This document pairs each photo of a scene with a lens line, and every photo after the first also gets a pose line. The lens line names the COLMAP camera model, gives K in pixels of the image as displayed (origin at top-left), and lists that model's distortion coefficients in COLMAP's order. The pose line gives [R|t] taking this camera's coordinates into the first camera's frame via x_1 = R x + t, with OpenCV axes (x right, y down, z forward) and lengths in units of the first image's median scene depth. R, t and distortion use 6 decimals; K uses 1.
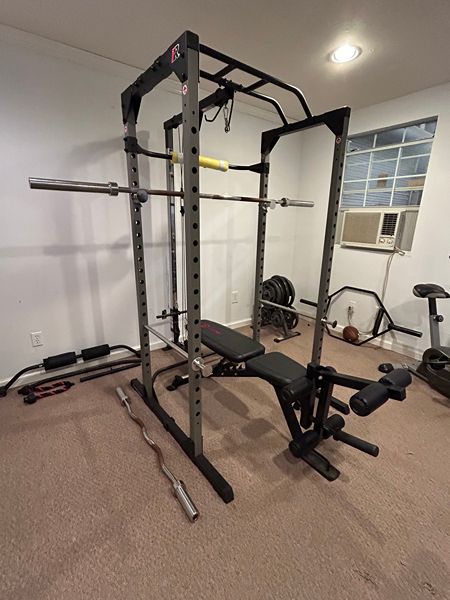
lens RADIAL K [[282.0, 0, 223.2], [0, 282.0, 298.6], [0, 0, 1]] dist [-0.002243, 0.000424]
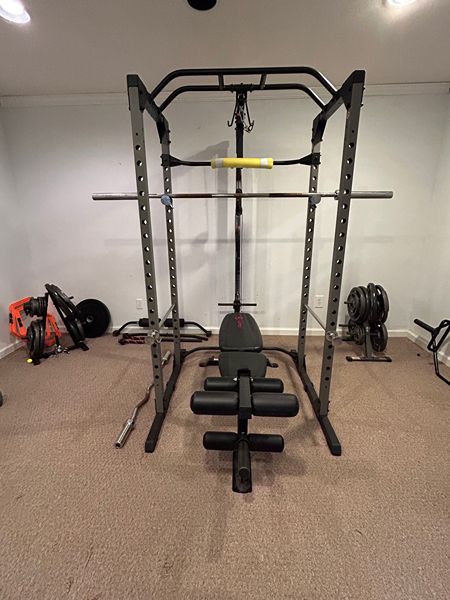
lens RADIAL K [[282.0, 0, 223.2], [0, 282.0, 298.6], [0, 0, 1]] dist [-0.002243, 0.000424]
pose [[0.775071, 0.150866, -0.613600, 0.530431], [-0.153285, 0.986964, 0.049042, -0.017947], [0.613000, 0.056045, 0.788093, 0.126141]]
